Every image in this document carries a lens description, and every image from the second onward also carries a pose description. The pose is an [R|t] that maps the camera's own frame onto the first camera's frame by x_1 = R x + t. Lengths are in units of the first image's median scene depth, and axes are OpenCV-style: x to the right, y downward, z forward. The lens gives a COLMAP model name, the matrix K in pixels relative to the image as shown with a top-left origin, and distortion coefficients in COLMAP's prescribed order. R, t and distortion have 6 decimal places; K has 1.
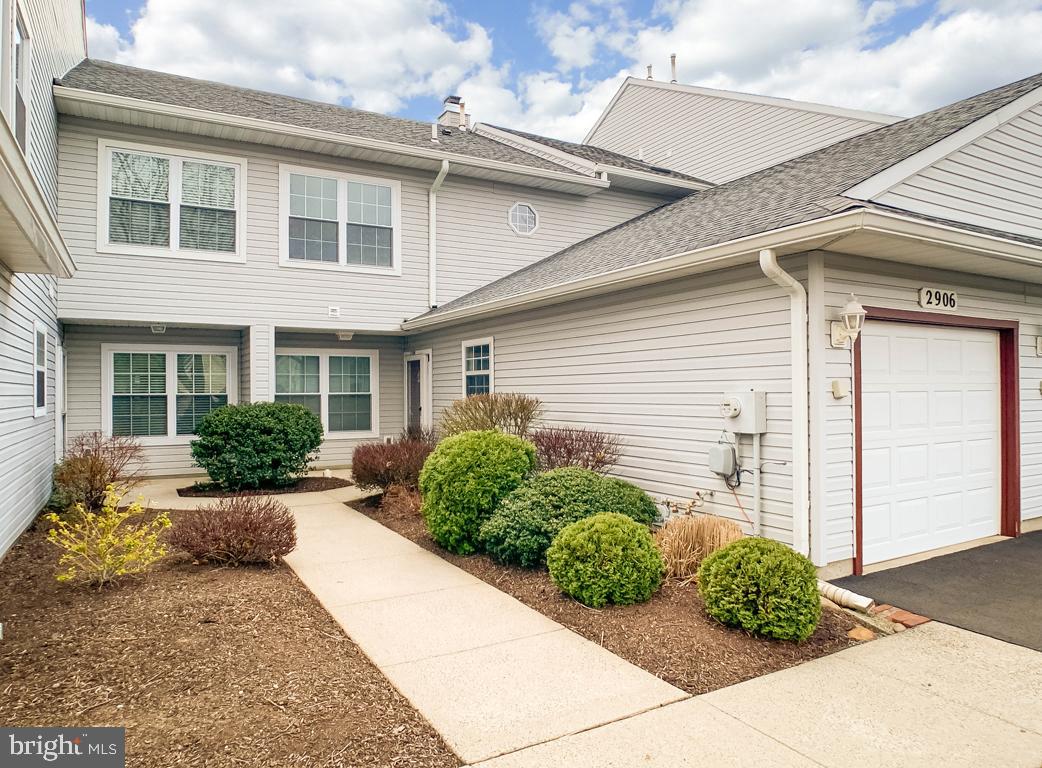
lens RADIAL K [[693.2, 0, 518.4], [0, 693.2, 379.1], [0, 0, 1]] dist [-0.032566, -0.000691]
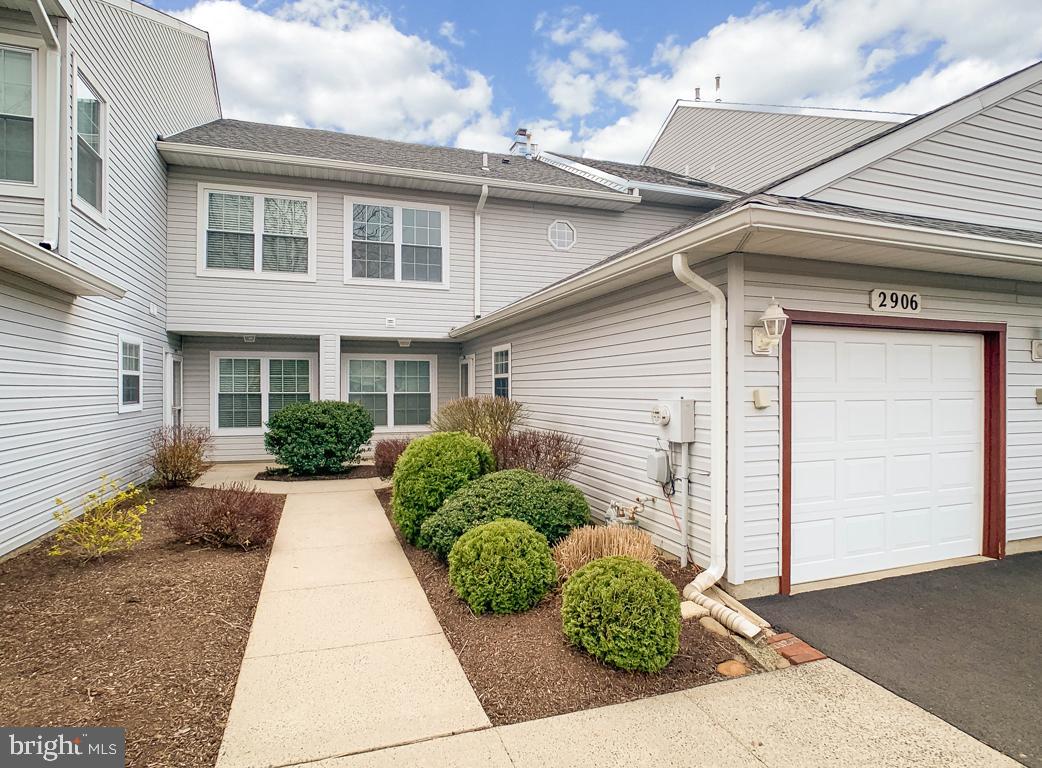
lens RADIAL K [[597.4, 0, 521.0], [0, 597.4, 384.0], [0, 0, 1]] dist [-0.035814, 0.002597]
pose [[0.983748, 0.003556, -0.179521, 0.229546], [-0.001439, 0.999928, 0.011921, -0.011977], [0.179551, -0.011468, 0.983682, 0.109514]]
